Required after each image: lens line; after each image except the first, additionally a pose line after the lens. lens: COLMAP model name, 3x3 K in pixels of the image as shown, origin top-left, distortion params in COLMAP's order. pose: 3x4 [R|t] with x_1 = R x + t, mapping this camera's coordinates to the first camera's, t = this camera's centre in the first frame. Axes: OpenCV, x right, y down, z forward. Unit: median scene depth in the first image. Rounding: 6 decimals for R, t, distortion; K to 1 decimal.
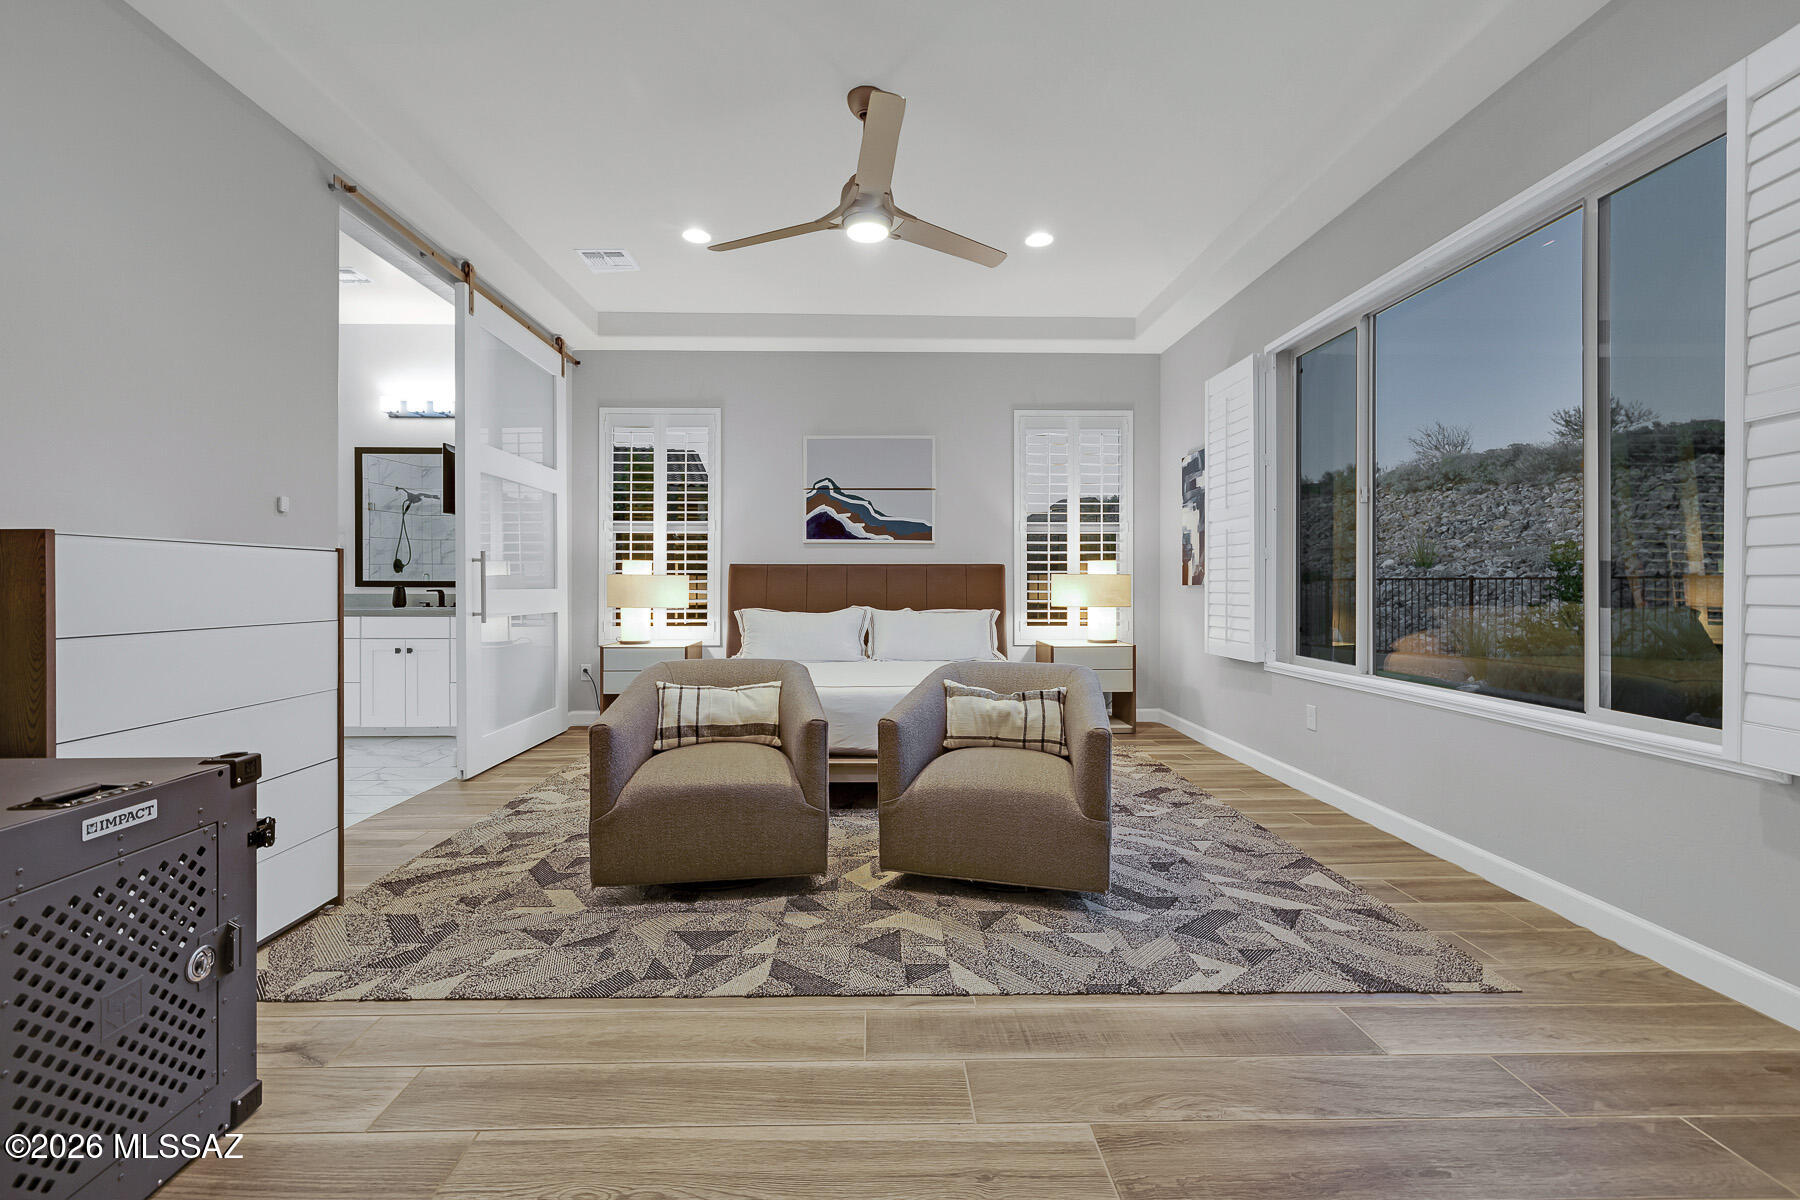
lens RADIAL K [[747.2, 0, 895.2], [0, 747.2, 588.7], [0, 0, 1]] dist [-0.002659, 0.000371]
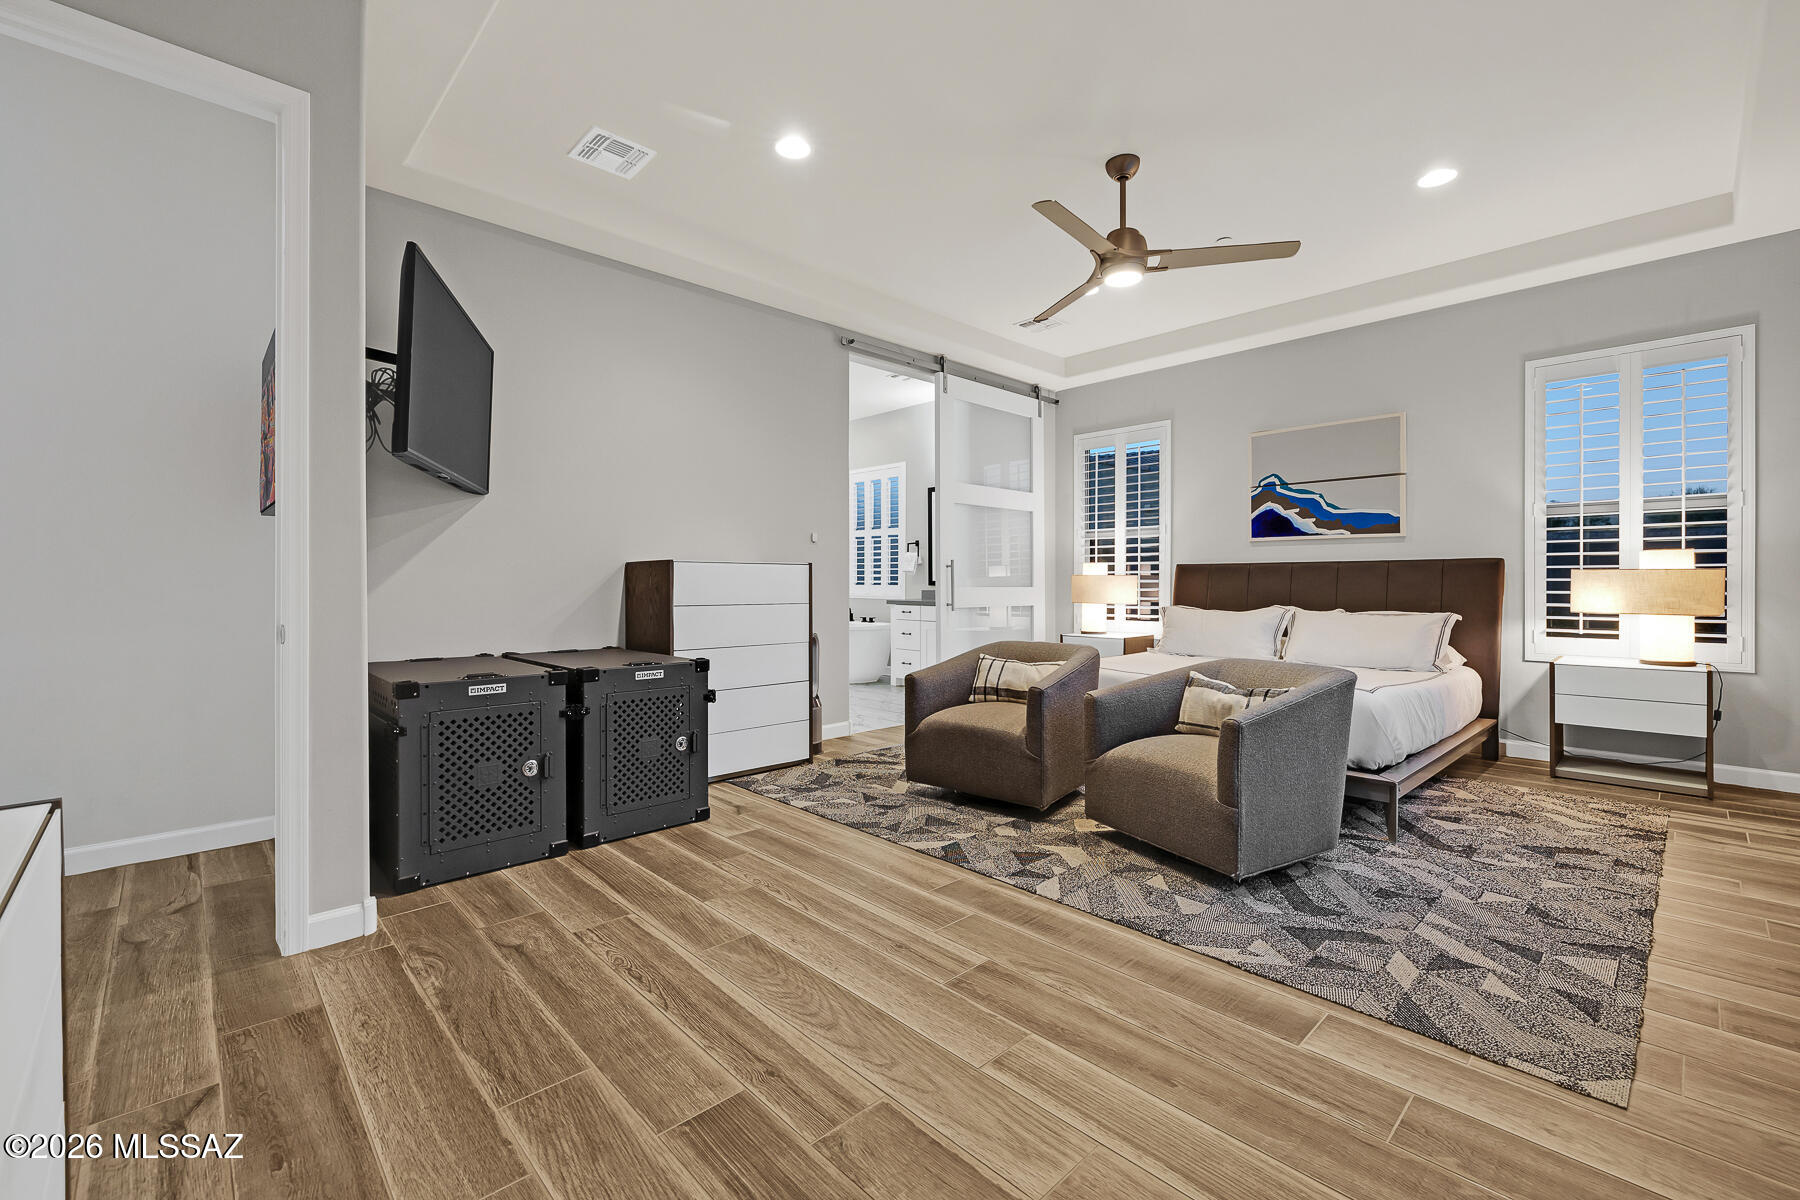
lens RADIAL K [[747.2, 0, 889.4], [0, 747.2, 593.6], [0, 0, 1]] dist [-0.002659, 0.000371]
pose [[0.676669, 0.009370, -0.736228, 0.647565], [-0.004513, 0.999953, 0.008579, 0.003160], [0.736273, -0.002483, 0.676680, -0.058795]]
